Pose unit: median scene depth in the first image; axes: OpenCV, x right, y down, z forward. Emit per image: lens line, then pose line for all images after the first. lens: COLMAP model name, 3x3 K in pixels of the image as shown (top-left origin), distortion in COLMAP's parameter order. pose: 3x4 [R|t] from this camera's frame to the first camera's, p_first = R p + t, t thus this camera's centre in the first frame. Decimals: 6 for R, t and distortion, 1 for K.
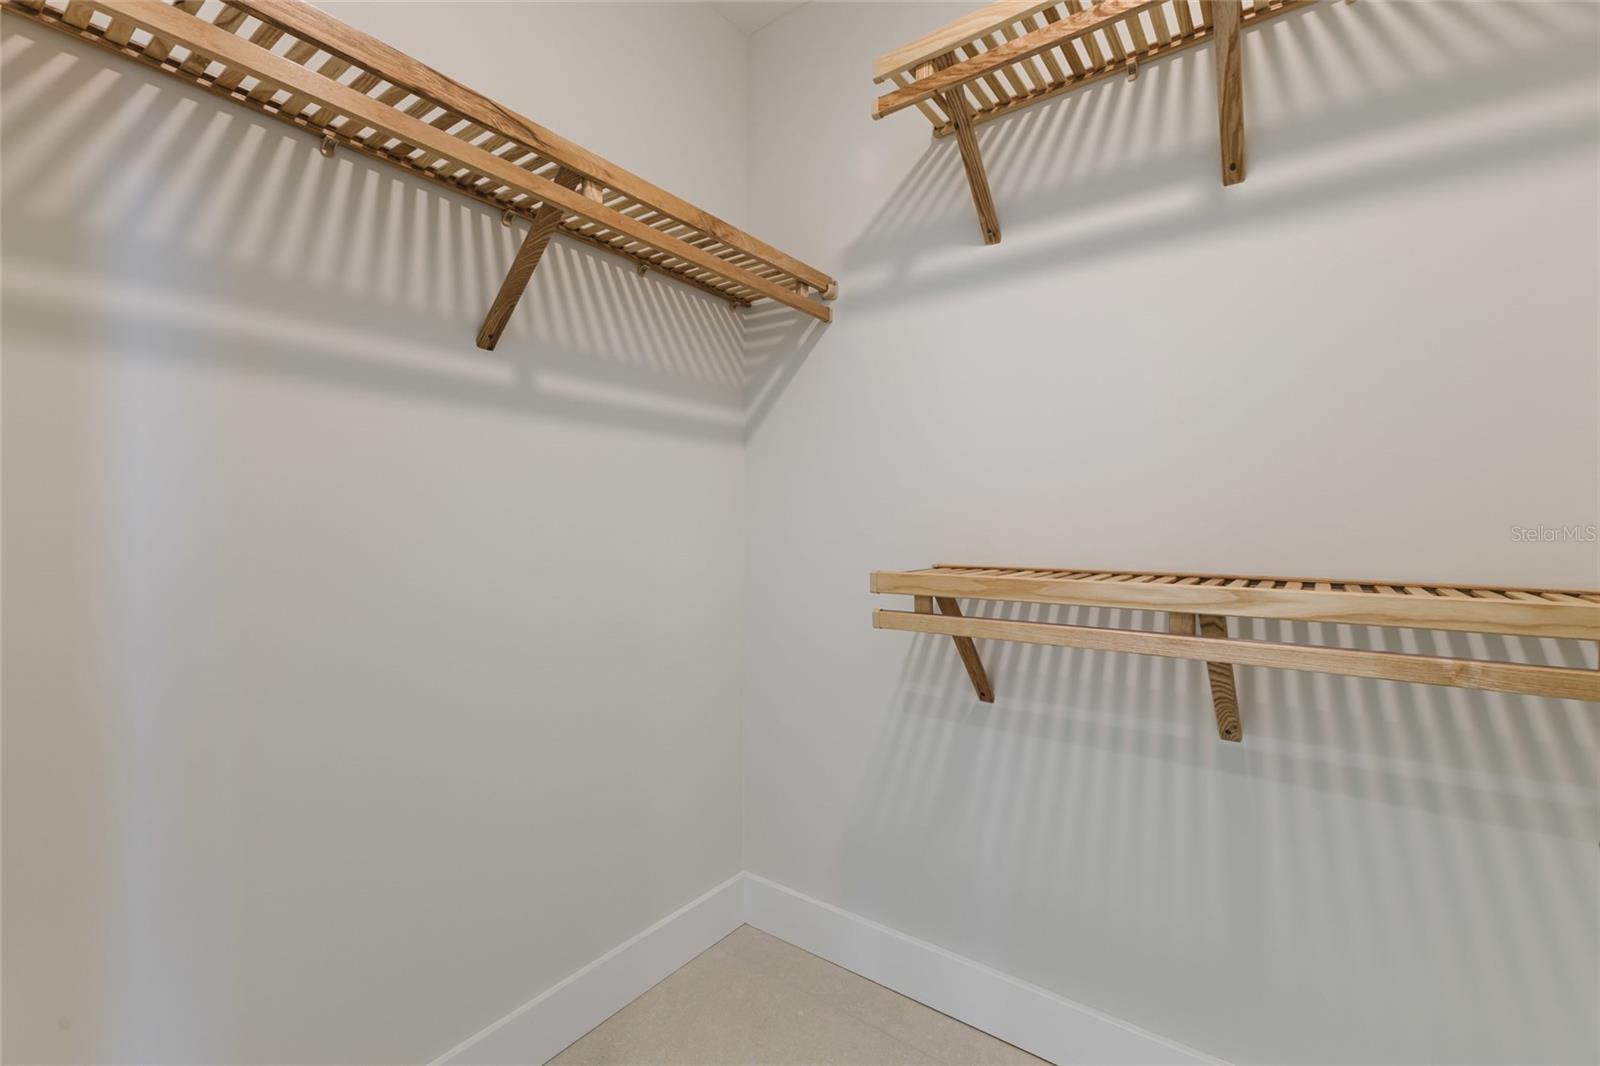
lens RADIAL K [[687.6, 0, 805.0], [0, 687.6, 527.4], [0, 0, 1]] dist [0.006567, -0.000044]
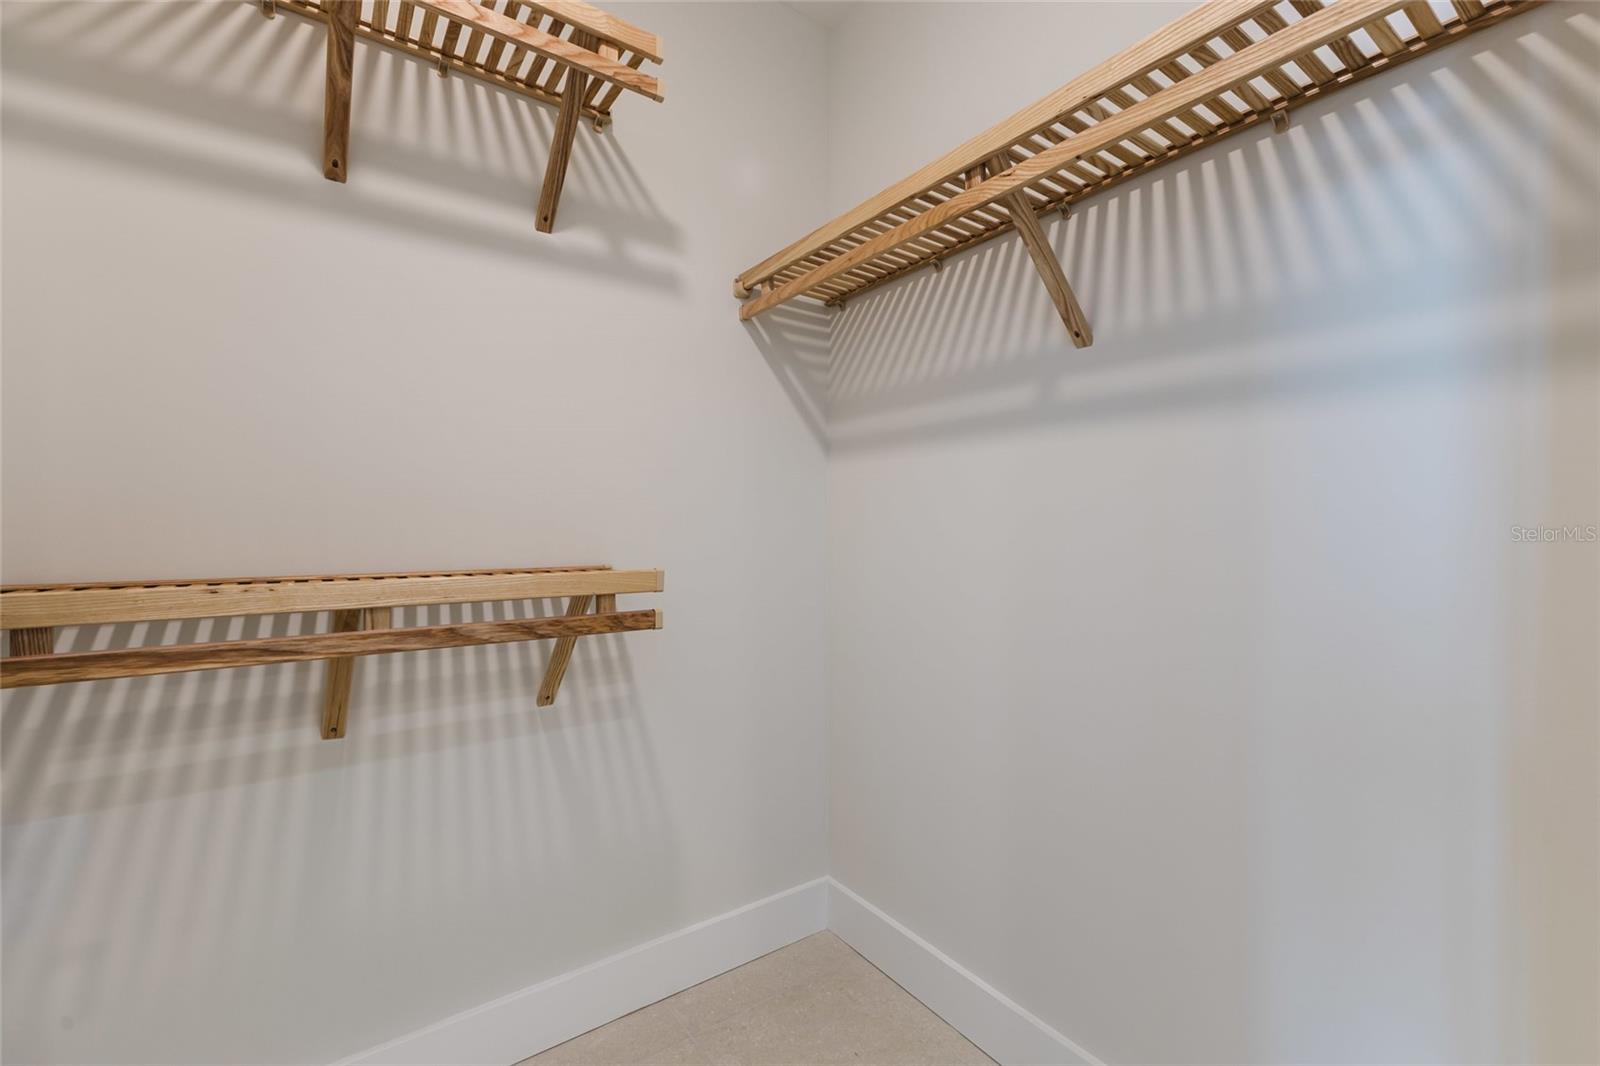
lens RADIAL K [[666.6, 0, 798.1], [0, 666.6, 526.7], [0, 0, 1]] dist [0.003798, 0.000341]
pose [[0.265265, -0.002799, 0.964171, -0.171008], [-0.004806, 0.999980, 0.004225, -0.000717], [-0.964163, -0.005755, 0.265246, 0.127360]]
